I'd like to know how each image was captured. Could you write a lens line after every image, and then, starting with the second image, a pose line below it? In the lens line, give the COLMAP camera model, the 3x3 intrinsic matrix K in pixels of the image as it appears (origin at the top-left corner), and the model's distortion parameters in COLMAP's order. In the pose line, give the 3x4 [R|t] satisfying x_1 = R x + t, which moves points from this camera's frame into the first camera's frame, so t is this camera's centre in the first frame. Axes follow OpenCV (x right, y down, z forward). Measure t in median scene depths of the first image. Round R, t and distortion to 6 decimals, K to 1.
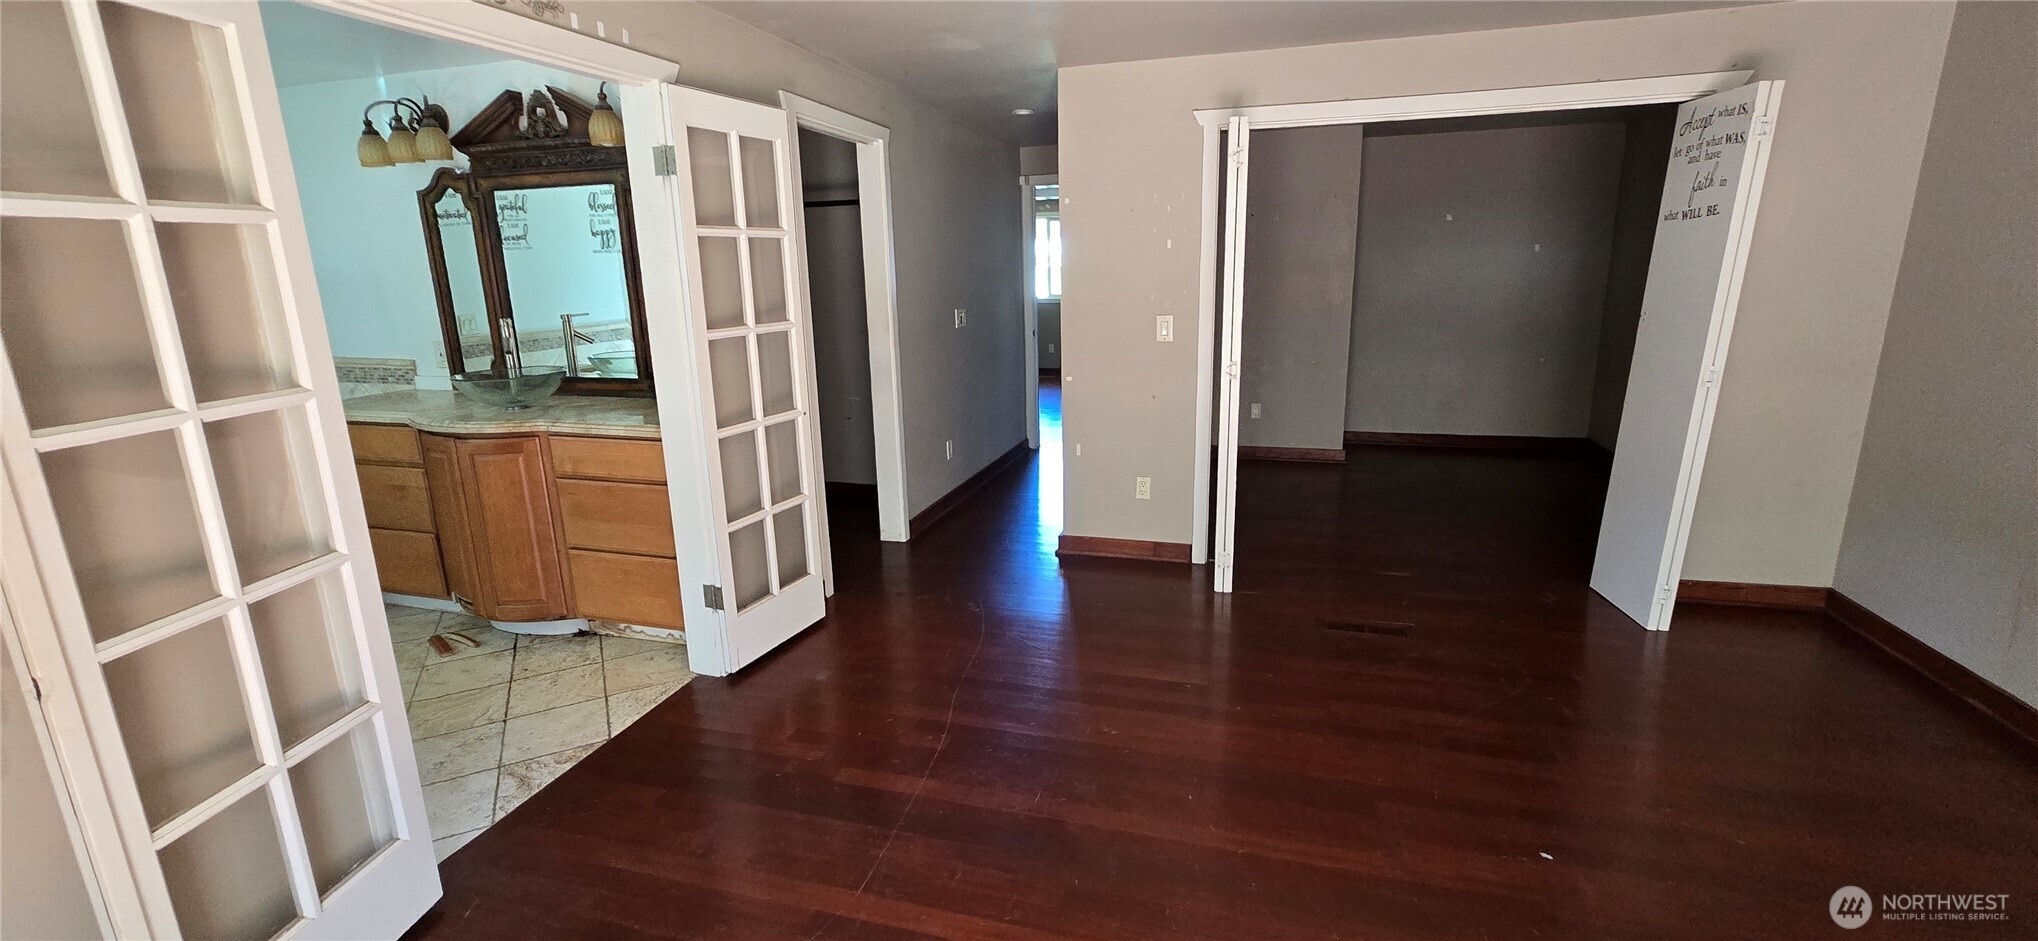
lens RADIAL K [[833.9, 0, 1018.2], [0, 833.9, 460.5], [0, 0, 1]] dist [-0.002027, 0.000307]
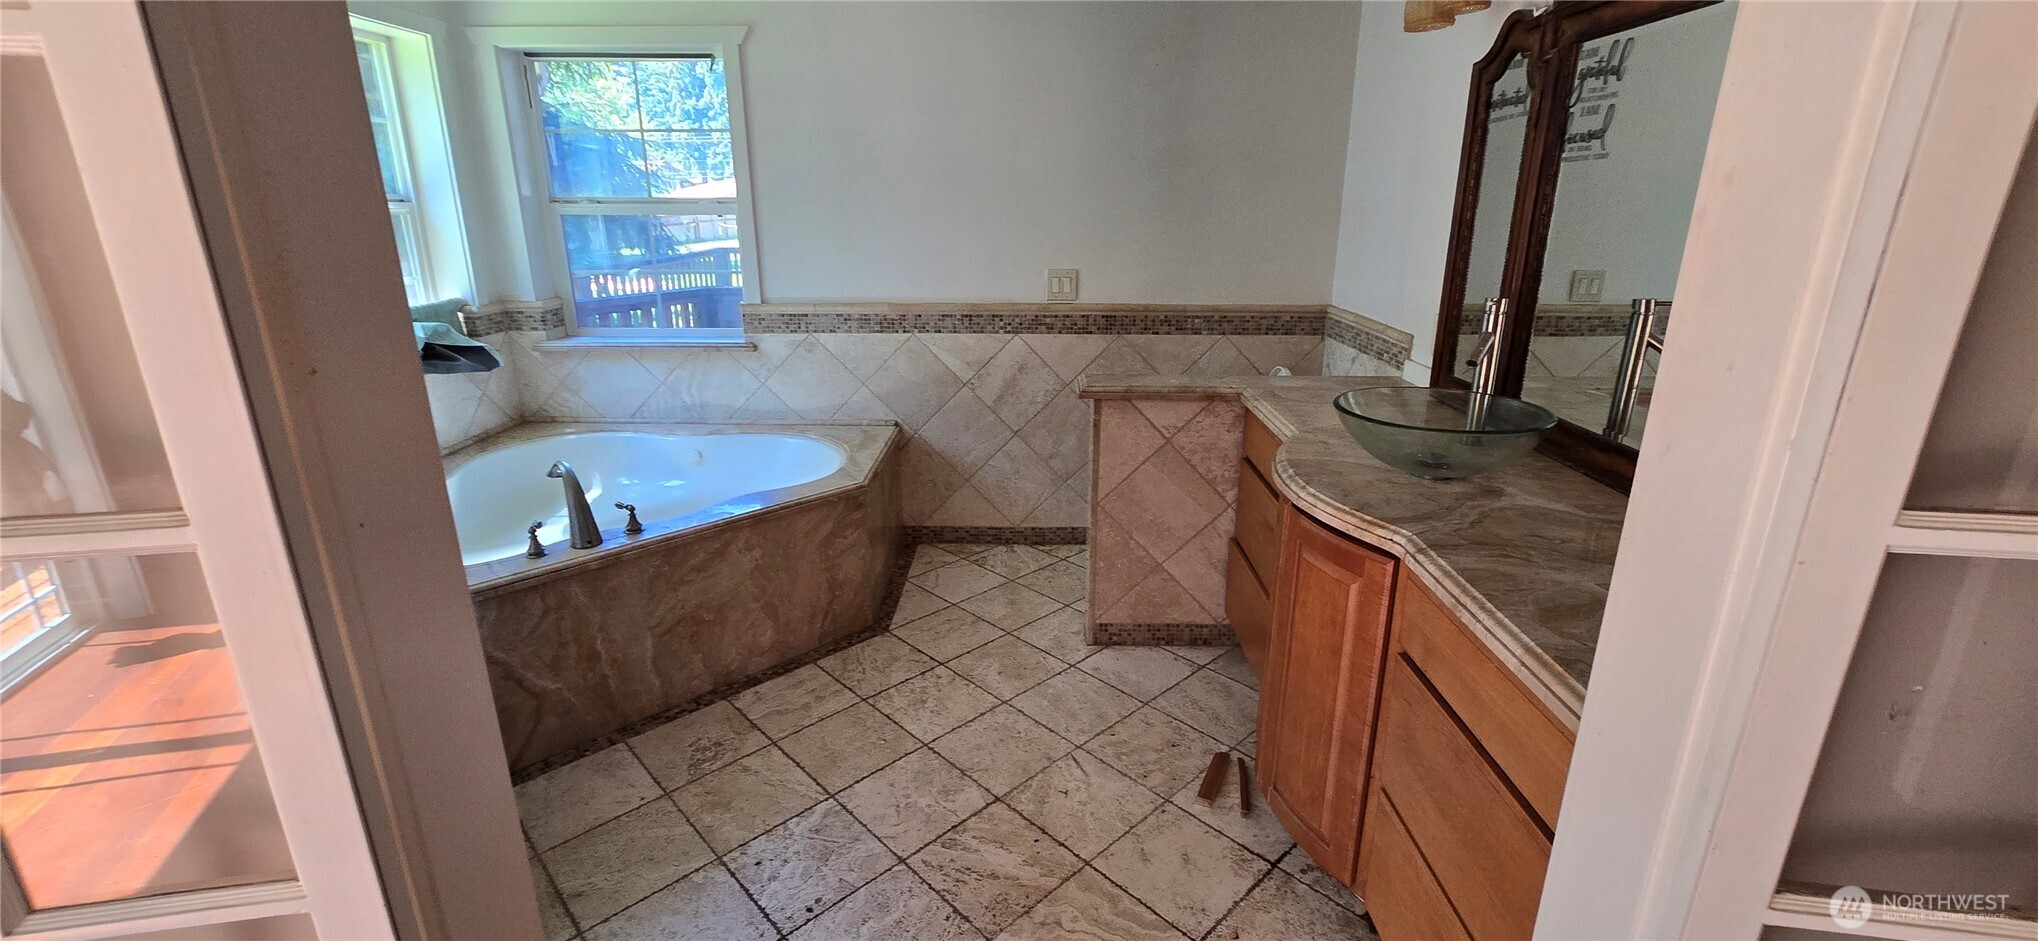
lens RADIAL K [[833.9, 0, 1018.2], [0, 833.9, 460.5], [0, 0, 1]] dist [-0.002027, 0.000307]
pose [[0.272101, 0.300079, -0.914283, -0.186288], [-0.221326, 0.944176, 0.244021, -0.132002], [0.936470, 0.135956, 0.323327, 0.552793]]
